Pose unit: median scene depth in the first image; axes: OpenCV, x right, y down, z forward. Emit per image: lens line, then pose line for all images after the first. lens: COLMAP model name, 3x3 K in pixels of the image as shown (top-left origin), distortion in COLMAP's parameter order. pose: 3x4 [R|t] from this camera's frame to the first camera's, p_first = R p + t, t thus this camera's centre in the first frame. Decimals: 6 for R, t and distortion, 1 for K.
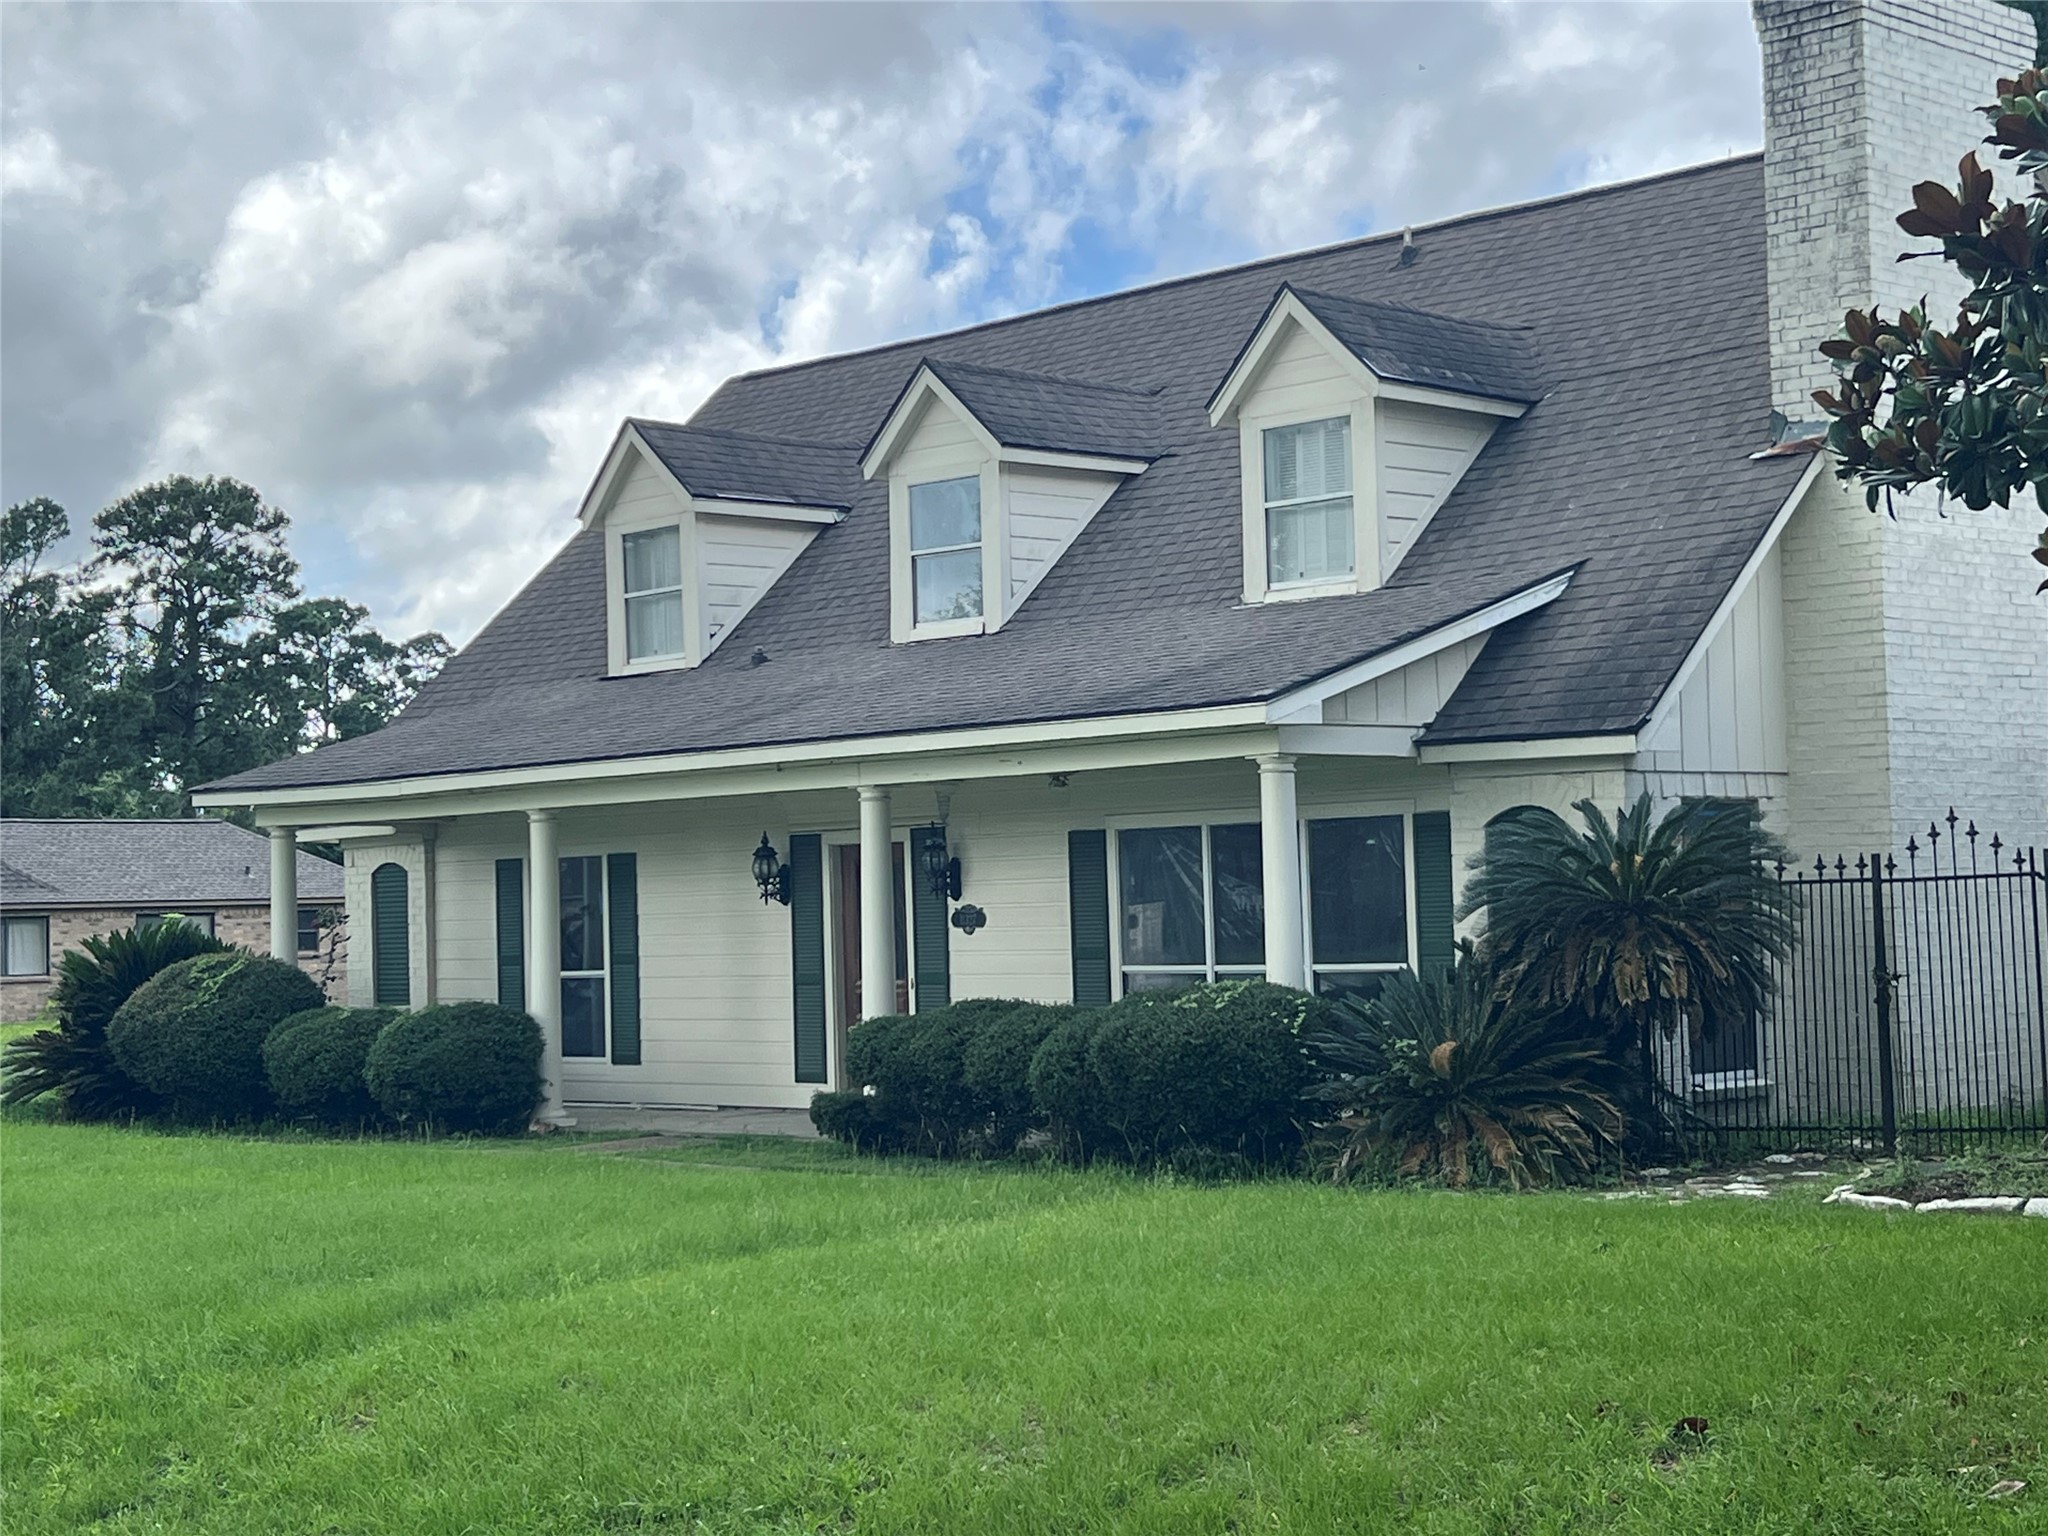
lens RADIAL K [[3140.8, 0, 1029.3], [0, 3140.8, 847.9], [0, 0, 1]] dist [0.438751, -2.353462]
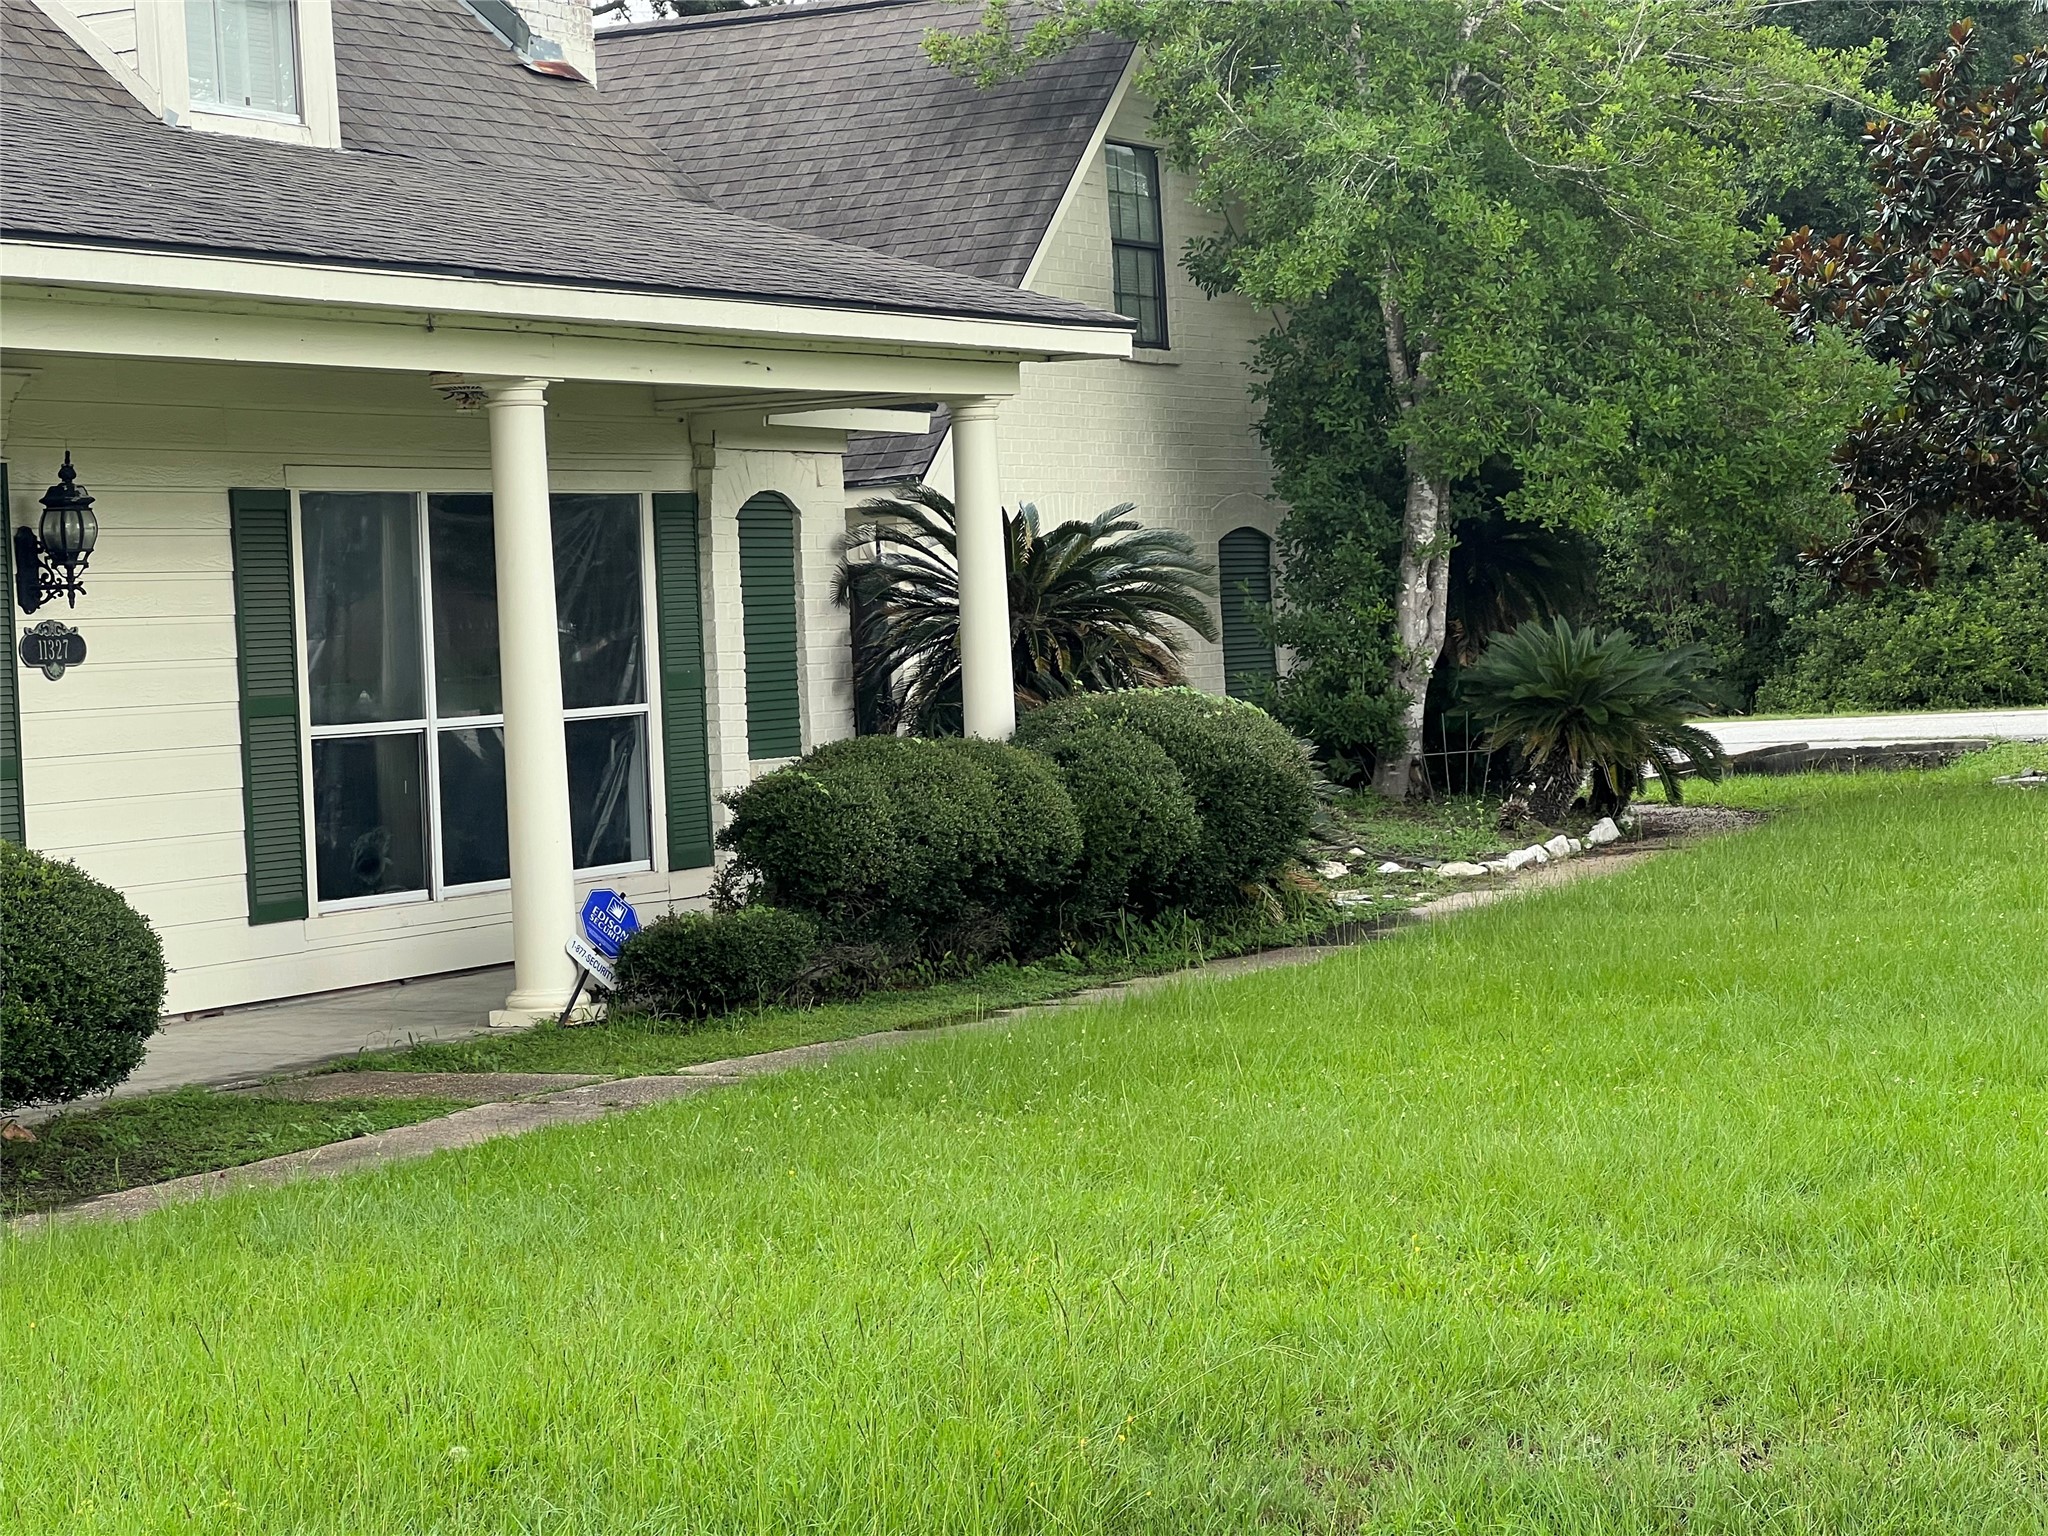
lens RADIAL K [[4643.7, 0, 1024.2], [0, 4643.7, 674.8], [0, 0, 1]] dist [0.195325, -0.210808]
pose [[-0.370157, 0.031574, 0.928432, -0.727156], [0.032800, 0.999243, -0.020904, 0.044686], [-0.928390, 0.022715, -0.370913, 1.067889]]
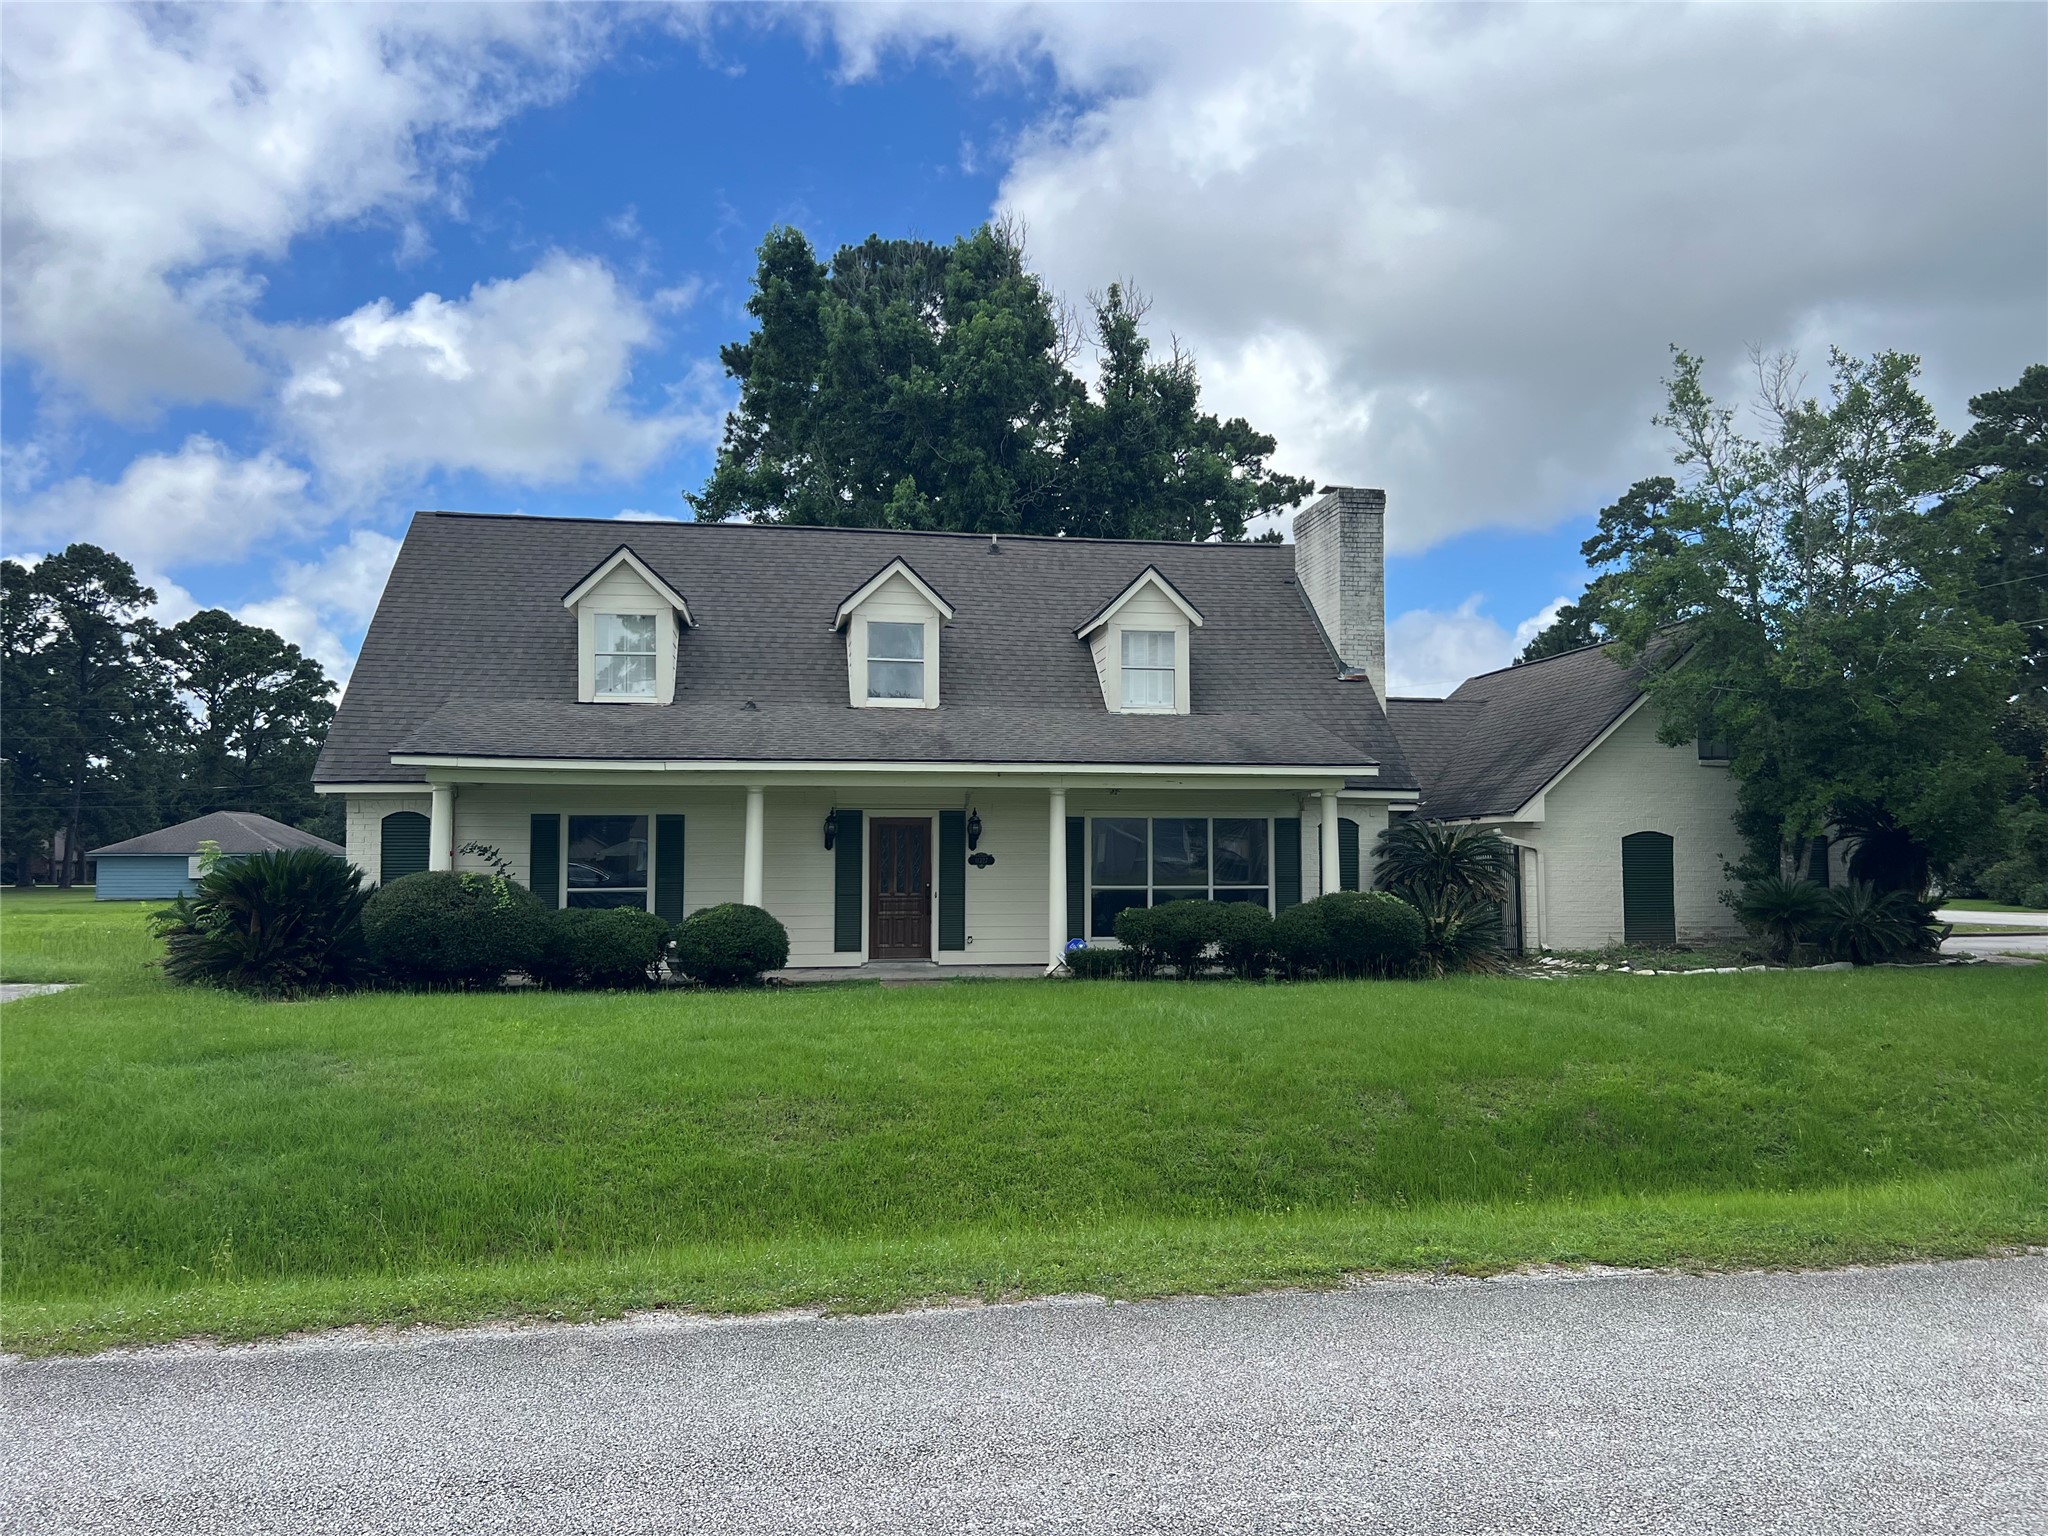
lens RADIAL K [[1586.3, 0, 1024.0], [0, 1586.3, 768.0], [0, 0, 1]] dist [0.078445, -0.000118]
pose [[0.573694, 0.075626, 0.815571, -0.734779], [-0.032164, 0.997040, -0.069828, 0.031040], [-0.818438, 0.013828, 0.574428, 0.410969]]
